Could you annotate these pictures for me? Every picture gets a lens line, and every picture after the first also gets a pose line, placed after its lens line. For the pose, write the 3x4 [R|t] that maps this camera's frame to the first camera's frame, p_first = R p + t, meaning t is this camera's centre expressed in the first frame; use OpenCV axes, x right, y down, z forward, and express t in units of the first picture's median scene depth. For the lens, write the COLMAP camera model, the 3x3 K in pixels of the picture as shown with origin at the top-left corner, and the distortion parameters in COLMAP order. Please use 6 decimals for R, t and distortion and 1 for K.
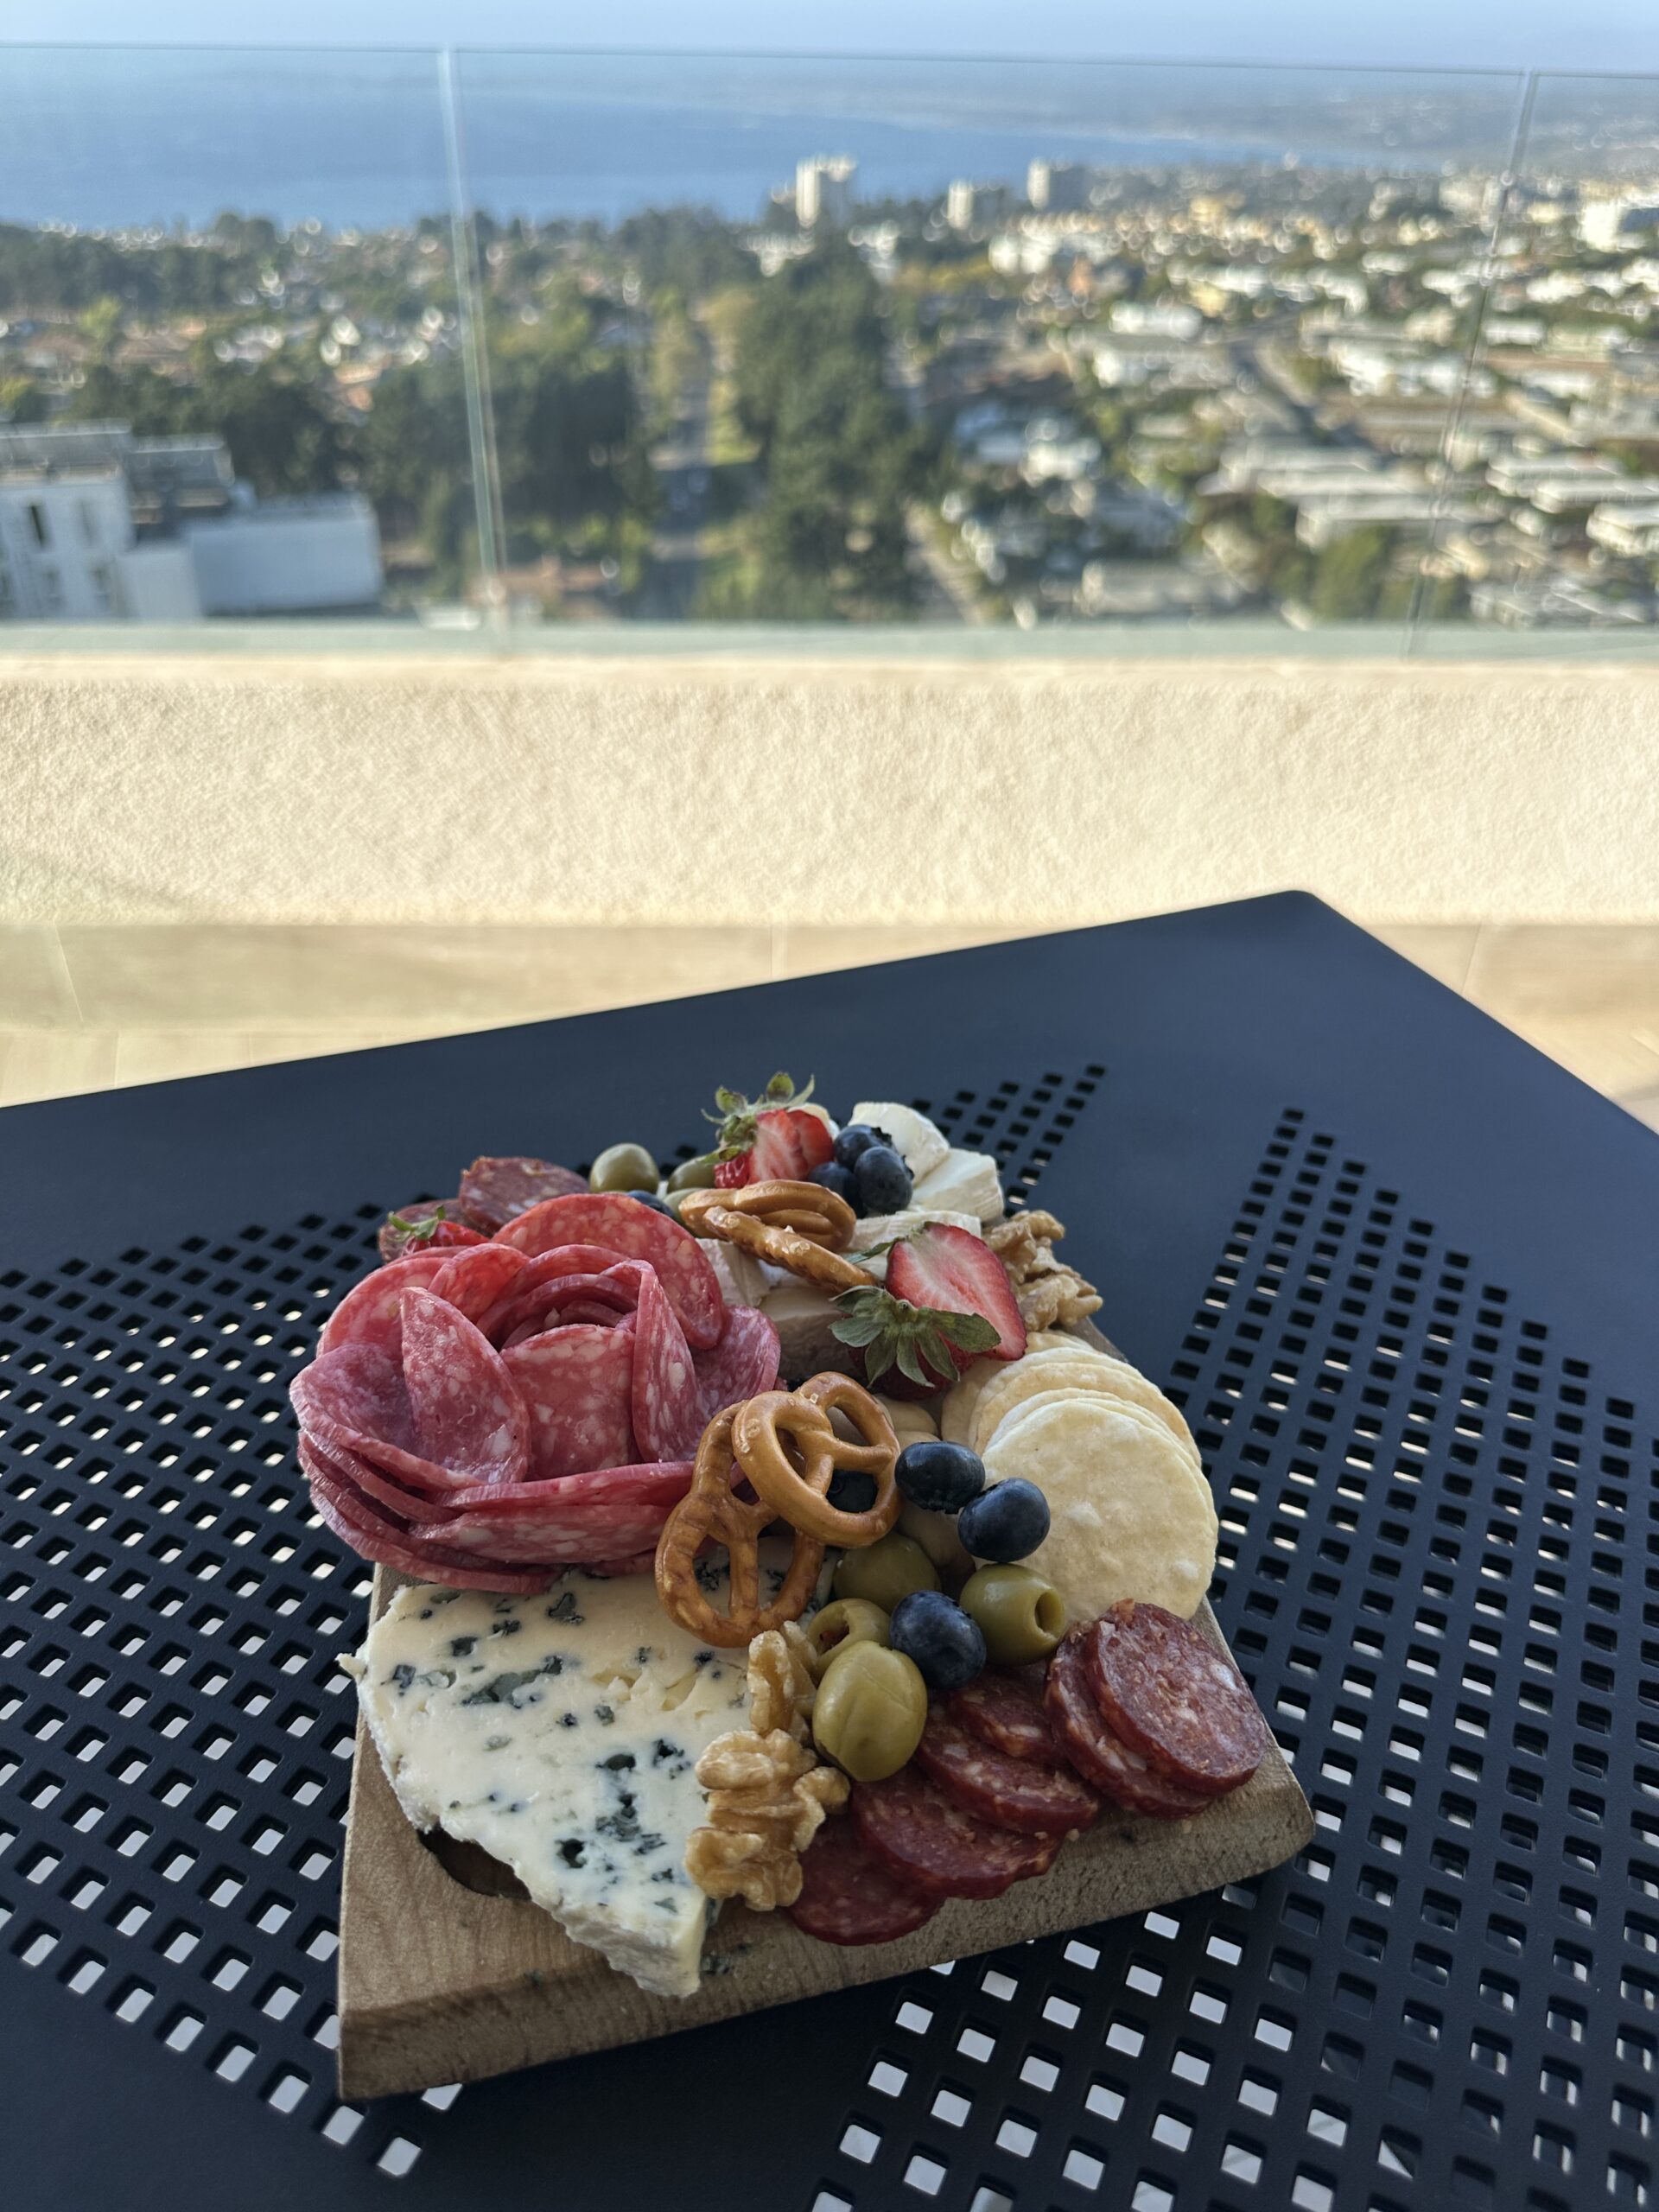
lens RADIAL K [[1534.8, 0, 801.5], [0, 1534.8, 1031.4], [0, 0, 1]] dist [0.003700, -0.034352]
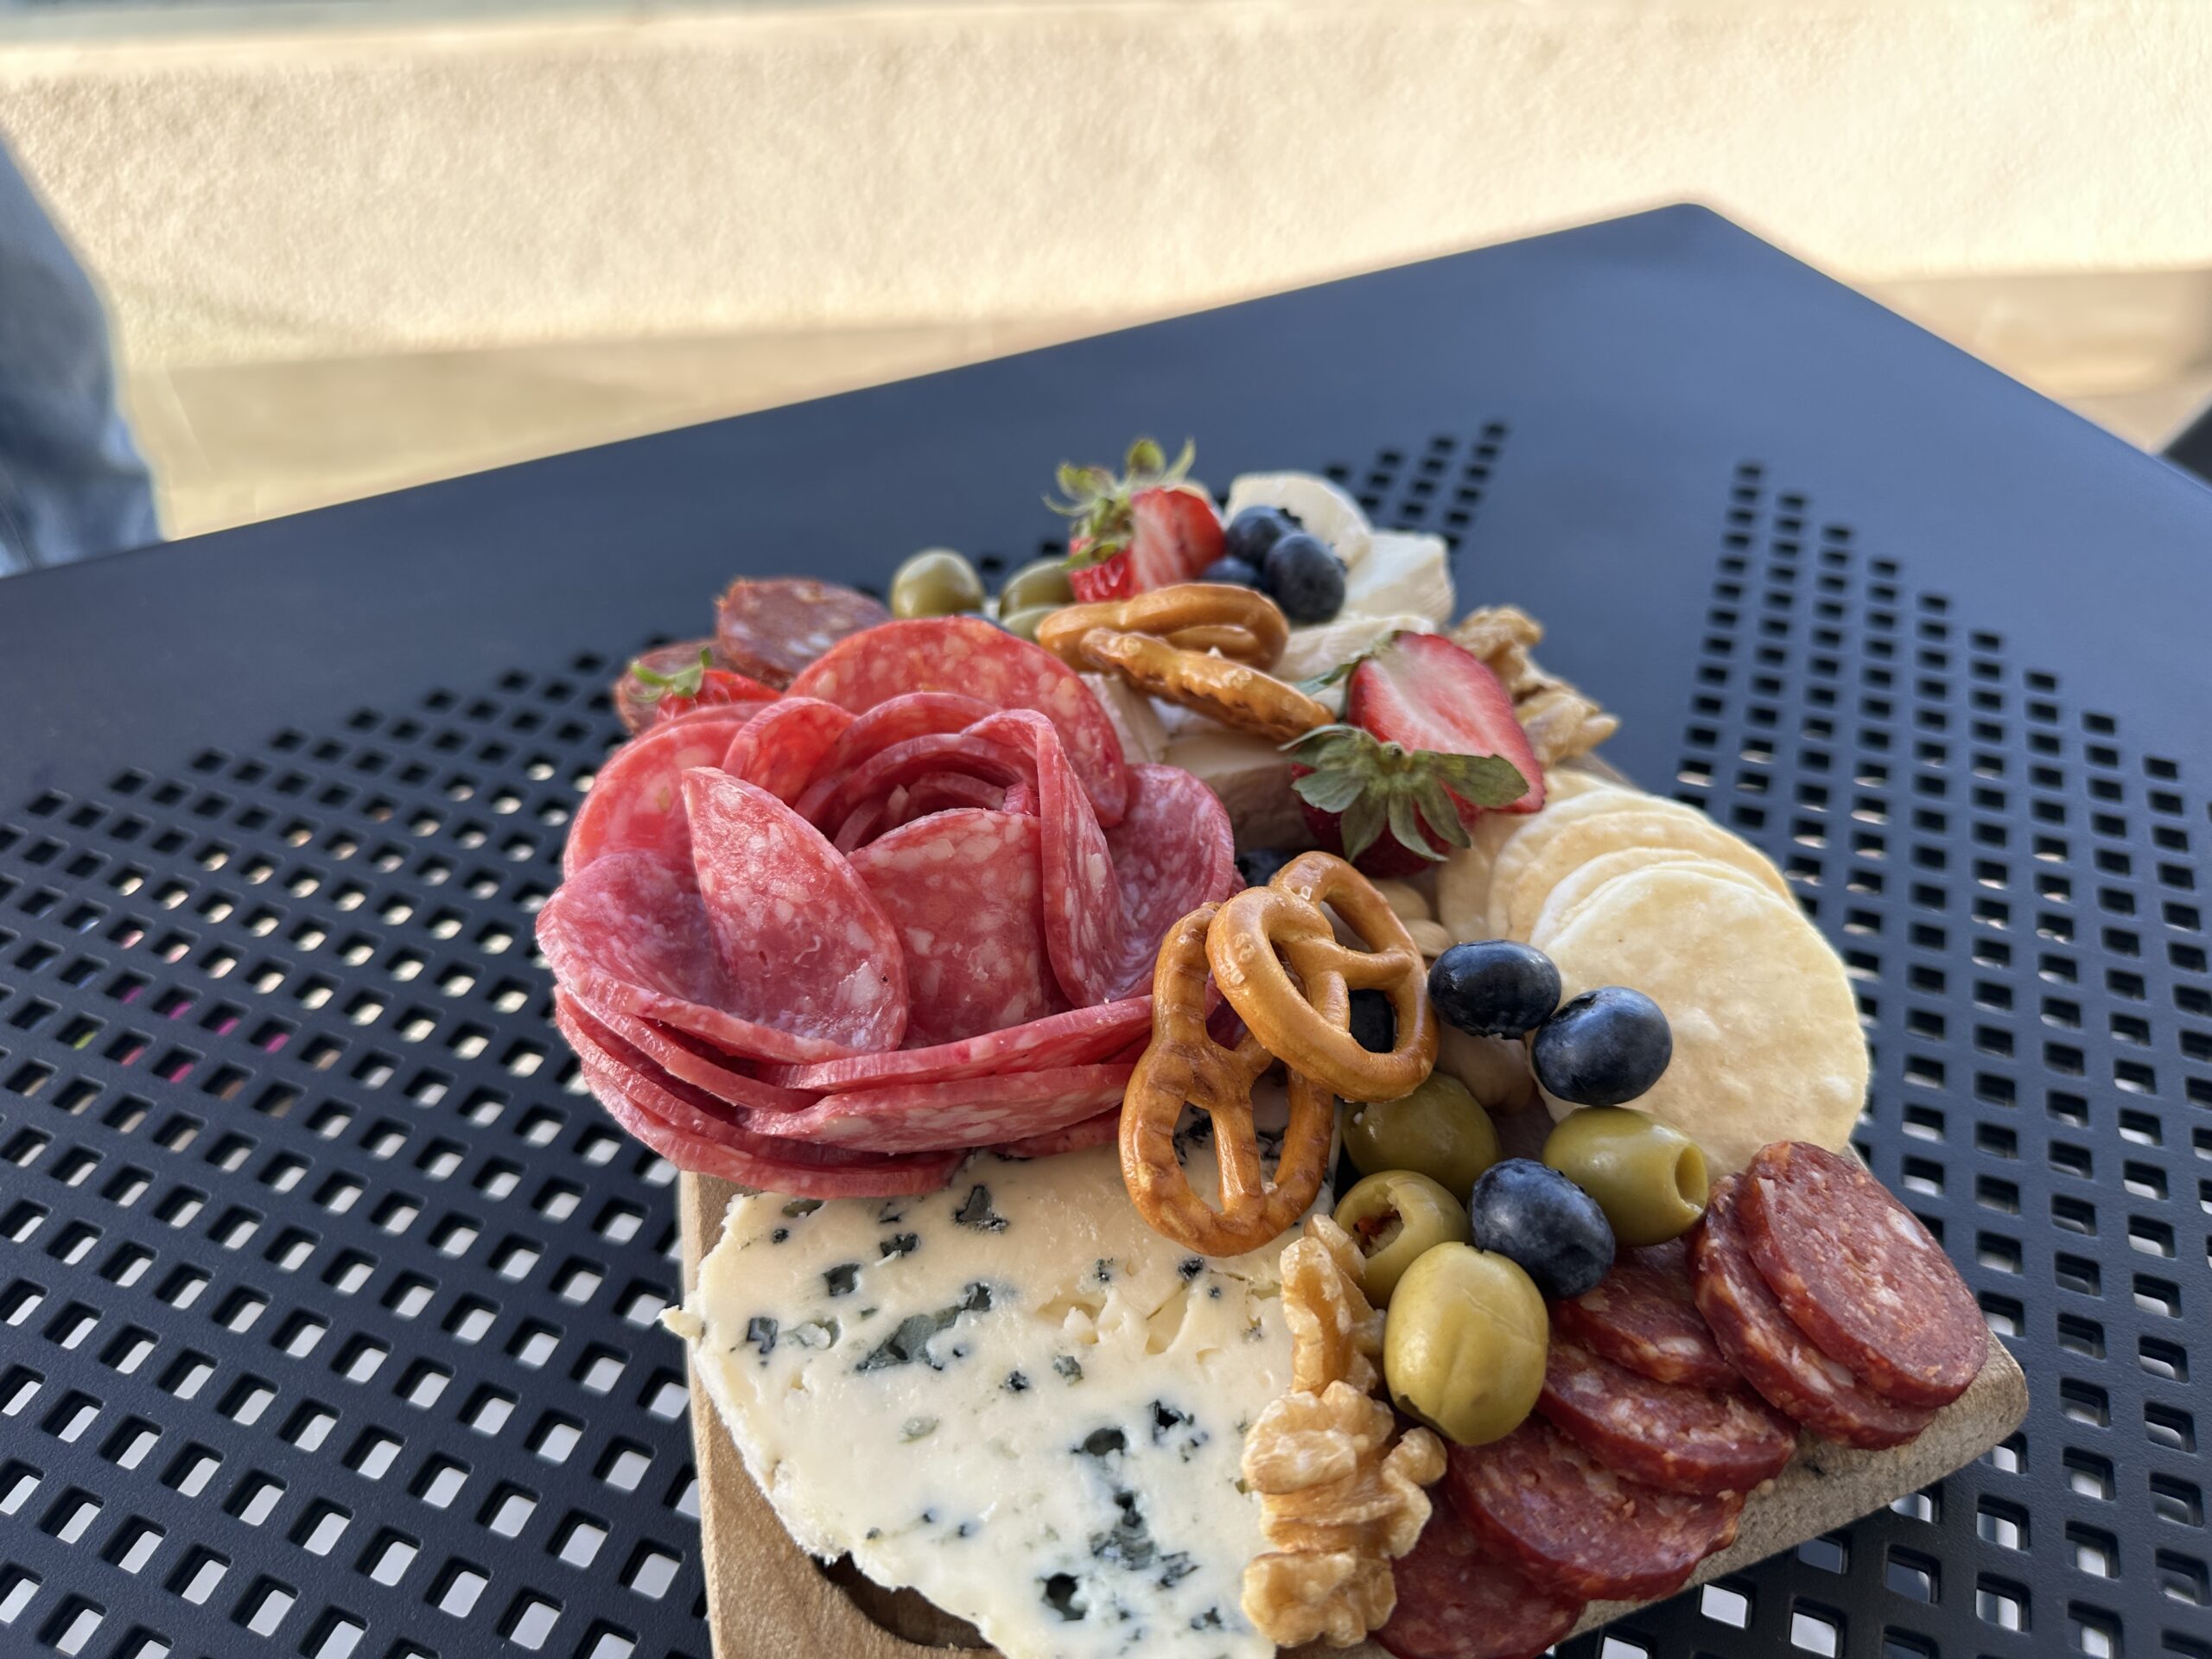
lens RADIAL K [[1534.8, 0, 1089.4], [0, 1534.8, 754.2], [0, 0, 1]] dist [0.003700, -0.034352]
pose [[0.996194, -0.062802, 0.060447, -0.134229], [0.049663, 0.978842, 0.198499, 0.037820], [-0.071634, -0.194741, 0.978235, 0.358000]]
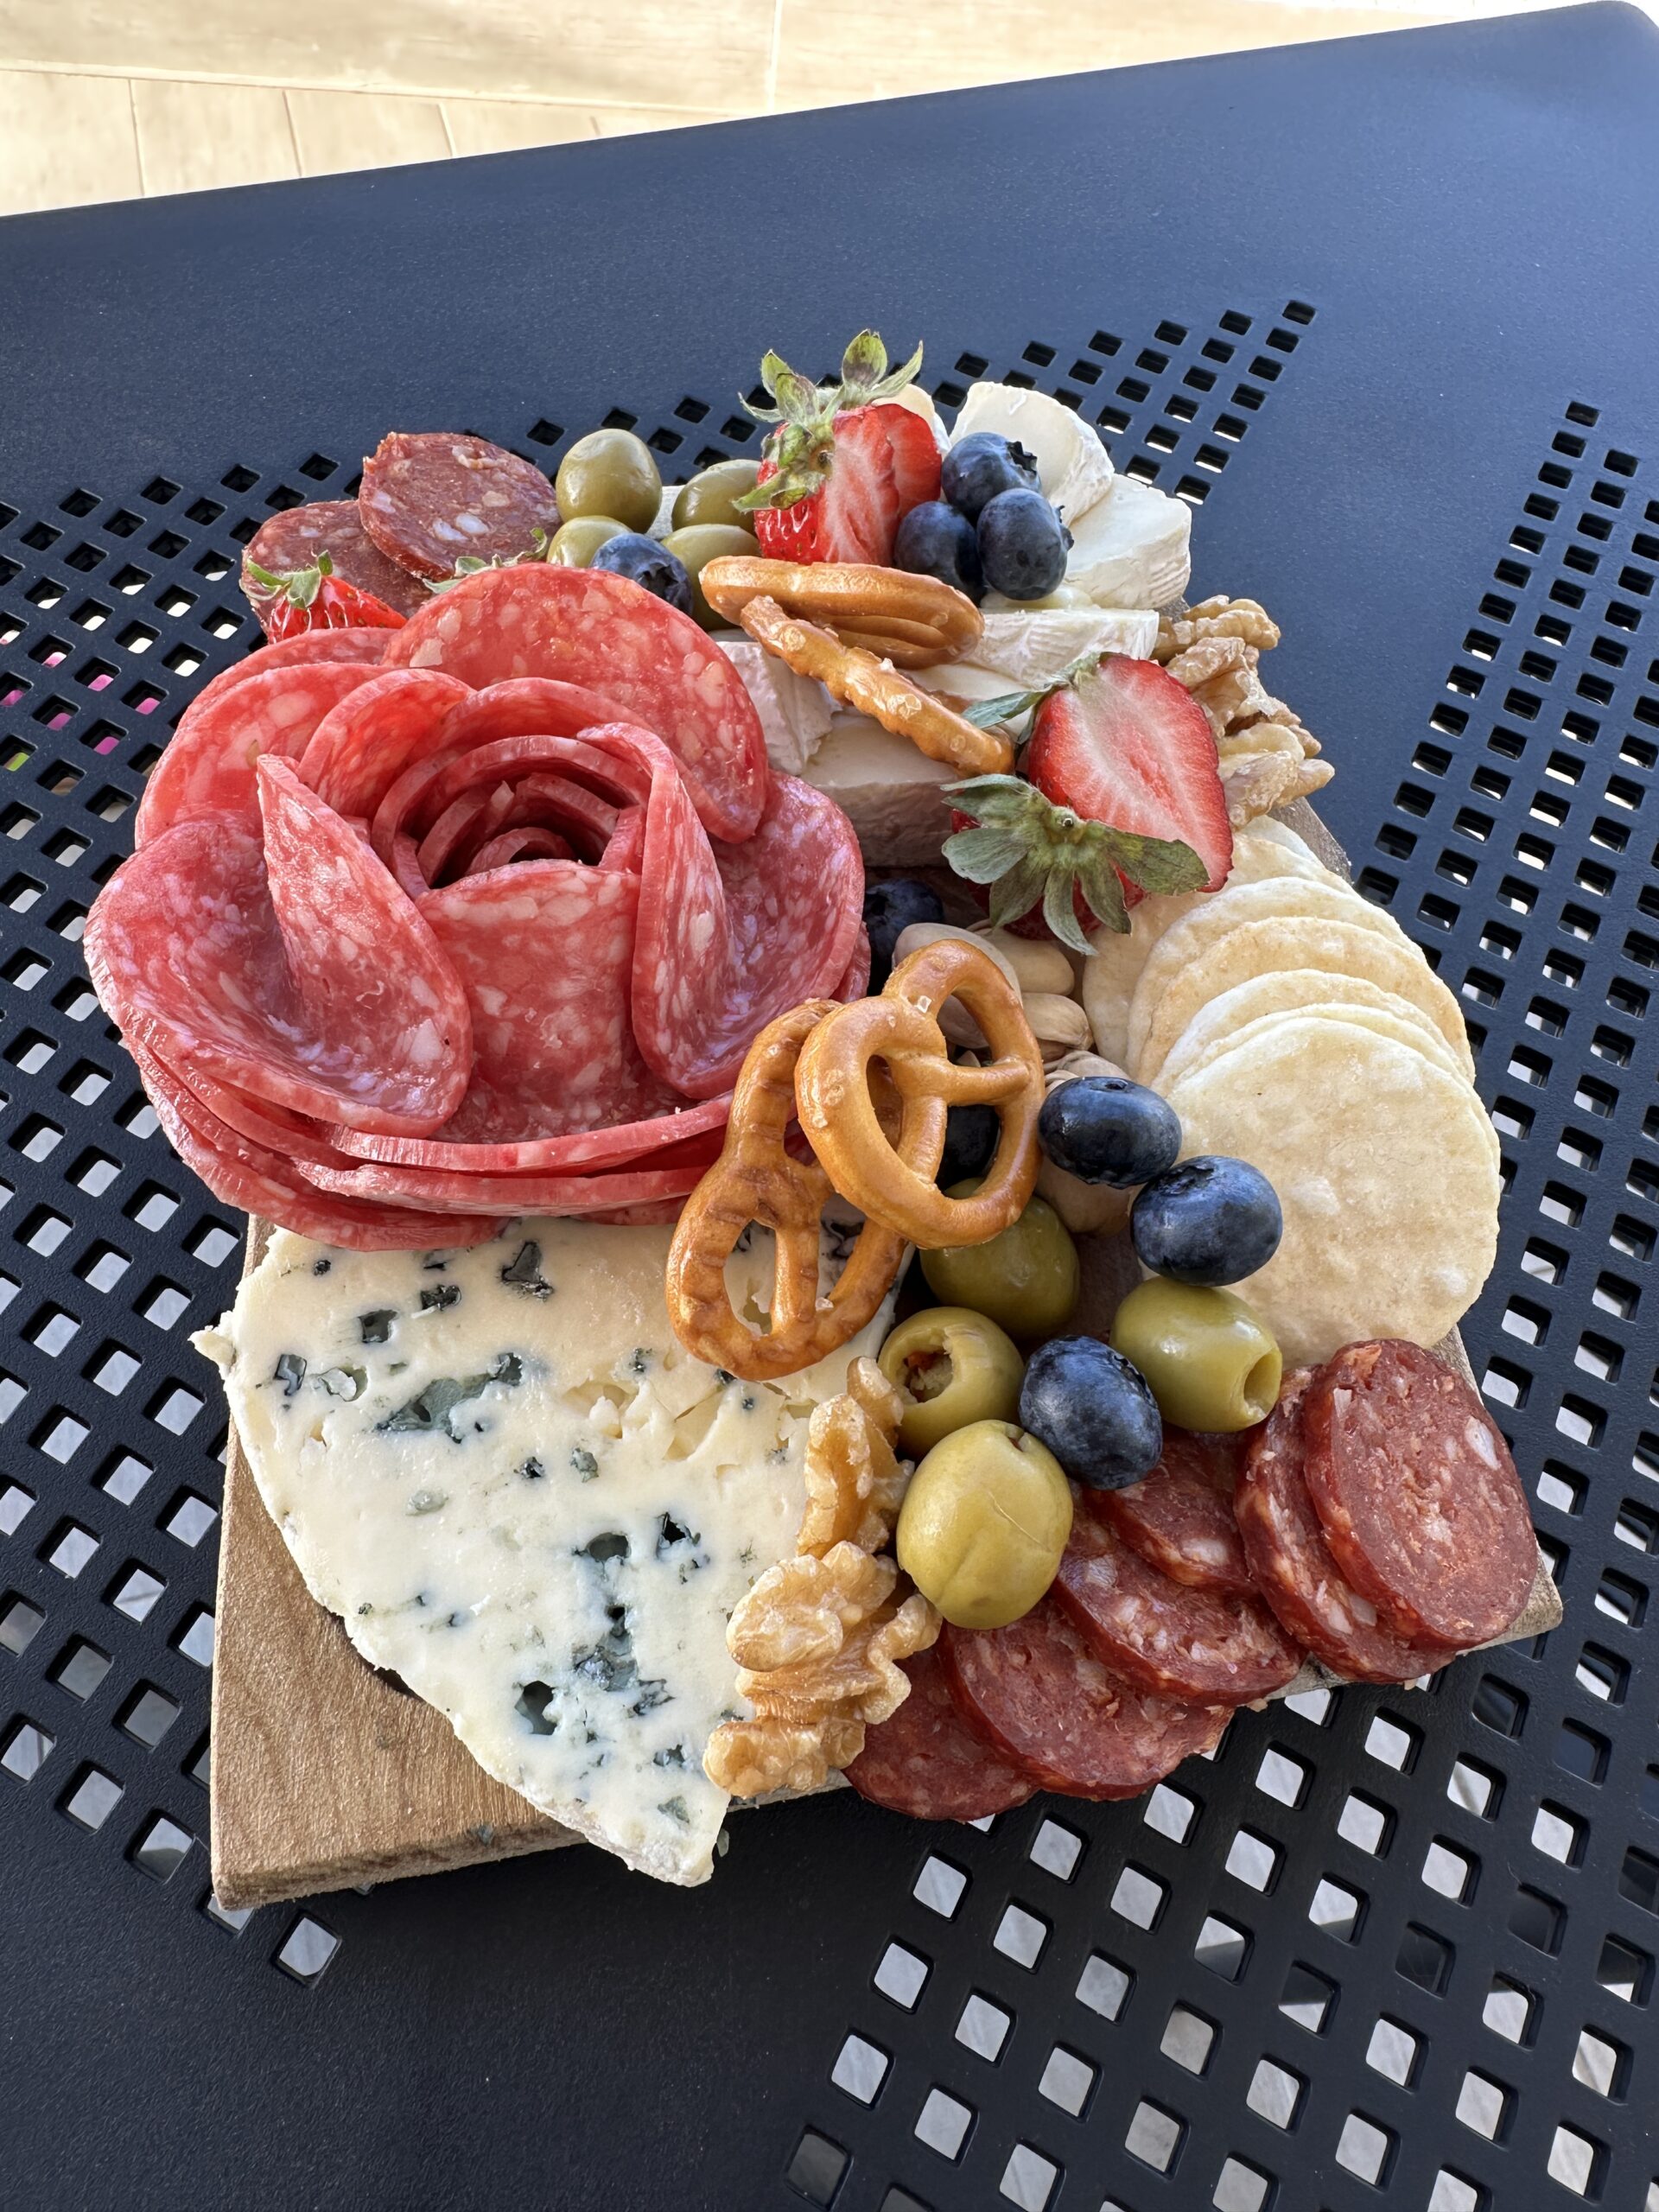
lens RADIAL K [[1513.7, 0, 732.6], [0, 1513.7, 868.0], [0, 0, 1]] dist [-0.108044, 0.183610]
pose [[0.997359, 0.072446, 0.005136, -0.080234], [-0.066086, 0.875917, 0.477914, -0.101054], [0.030124, -0.476991, 0.878392, 0.512519]]
